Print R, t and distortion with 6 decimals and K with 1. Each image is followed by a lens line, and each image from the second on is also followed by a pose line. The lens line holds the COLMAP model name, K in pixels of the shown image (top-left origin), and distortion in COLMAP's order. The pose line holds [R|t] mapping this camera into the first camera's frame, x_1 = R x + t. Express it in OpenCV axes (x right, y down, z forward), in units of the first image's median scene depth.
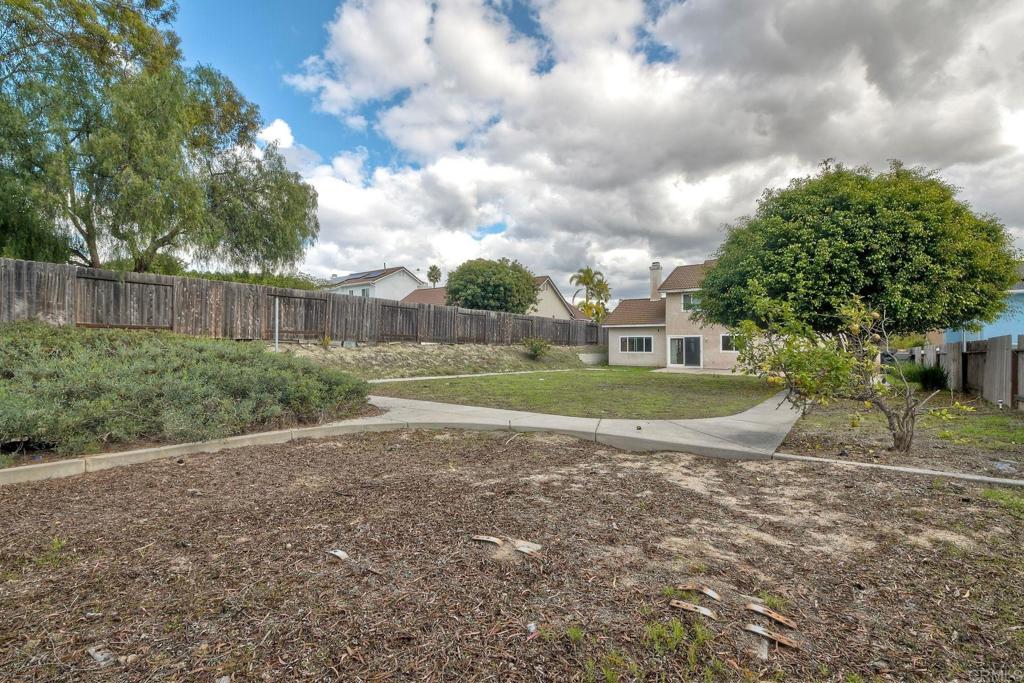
lens RADIAL K [[459.2, 0, 512.0], [0, 459.2, 341.5], [0, 0, 1]] dist [0.009764, -0.000298]
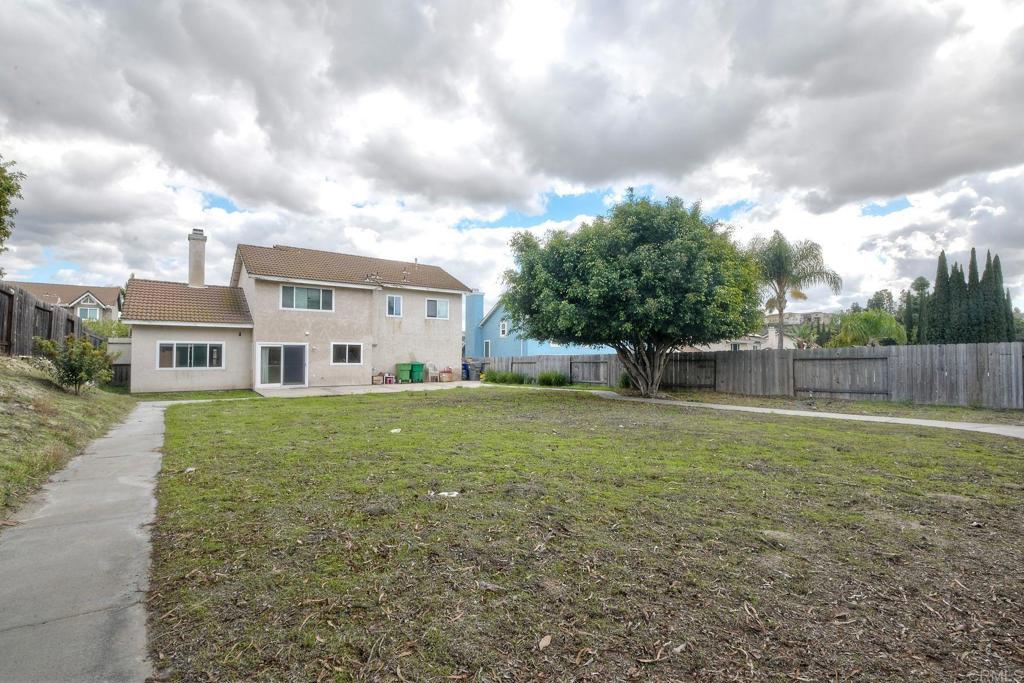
lens RADIAL K [[459.2, 0, 512.0], [0, 459.2, 341.5], [0, 0, 1]] dist [0.009764, -0.000298]
pose [[0.295989, 0.039091, 0.954391, -0.192348], [-0.000574, 0.999169, -0.040747, 0.013220], [-0.955191, 0.011513, 0.295765, 0.424324]]
